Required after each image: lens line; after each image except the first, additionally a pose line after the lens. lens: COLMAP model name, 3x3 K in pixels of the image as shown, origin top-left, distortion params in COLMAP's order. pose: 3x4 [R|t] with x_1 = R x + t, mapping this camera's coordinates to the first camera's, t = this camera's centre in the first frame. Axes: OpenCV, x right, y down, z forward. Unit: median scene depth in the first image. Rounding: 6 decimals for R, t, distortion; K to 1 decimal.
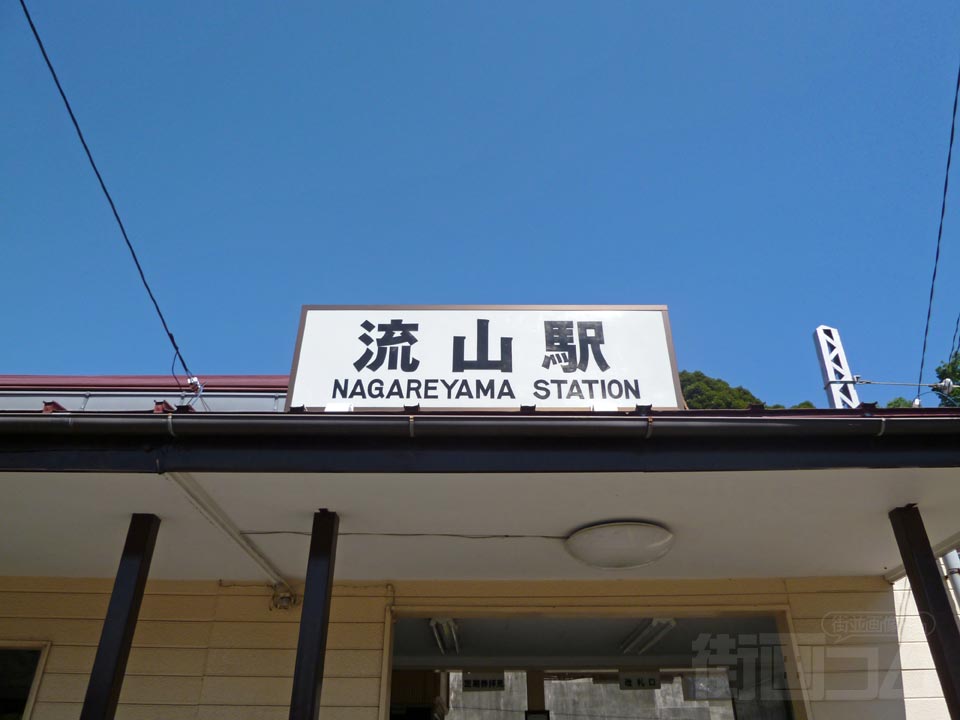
lens RADIAL K [[701.8, 0, 483.6], [0, 701.8, 391.0], [0, 0, 1]] dist [-0.060502, -0.000123]
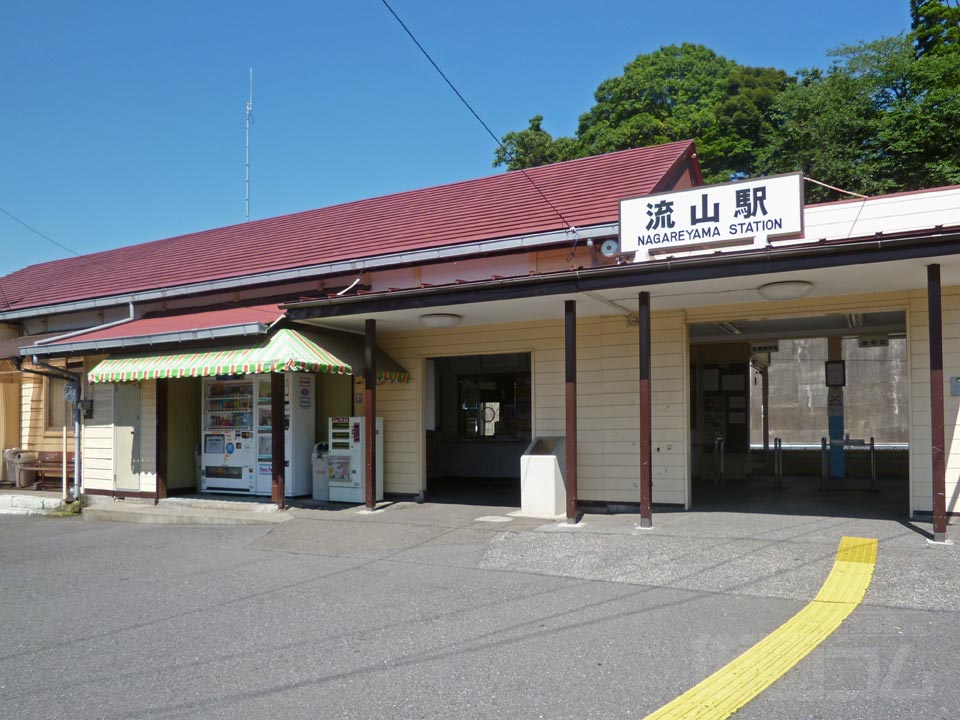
lens RADIAL K [[739.9, 0, 478.7], [0, 739.9, 412.6], [0, 0, 1]] dist [-0.045119, 0.001424]
pose [[0.880292, -0.016795, -0.474135, 0.442062], [0.240026, 0.877804, 0.414545, -0.613472], [0.409236, -0.478725, 0.776755, -1.300248]]
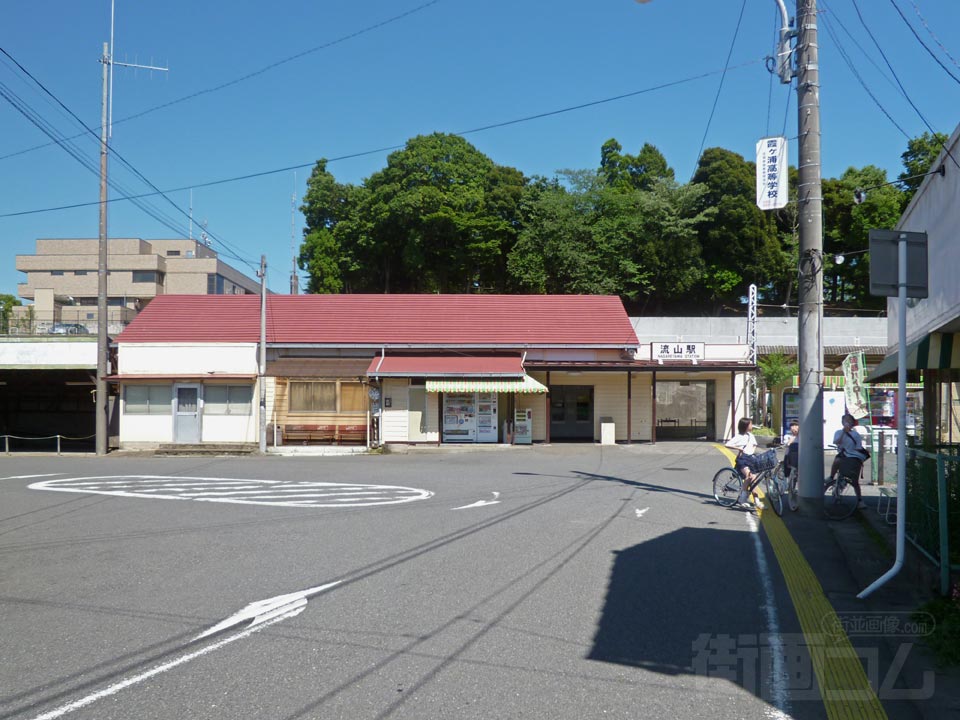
lens RADIAL K [[718.3, 0, 480.7], [0, 718.3, 412.8], [0, 0, 1]] dist [-0.037764, 0.002615]
pose [[0.999996, 0.002324, 0.001406, -2.026389], [-0.002715, 0.871510, 0.490371, -3.083032], [-0.000086, -0.490373, 0.871513, -5.681997]]
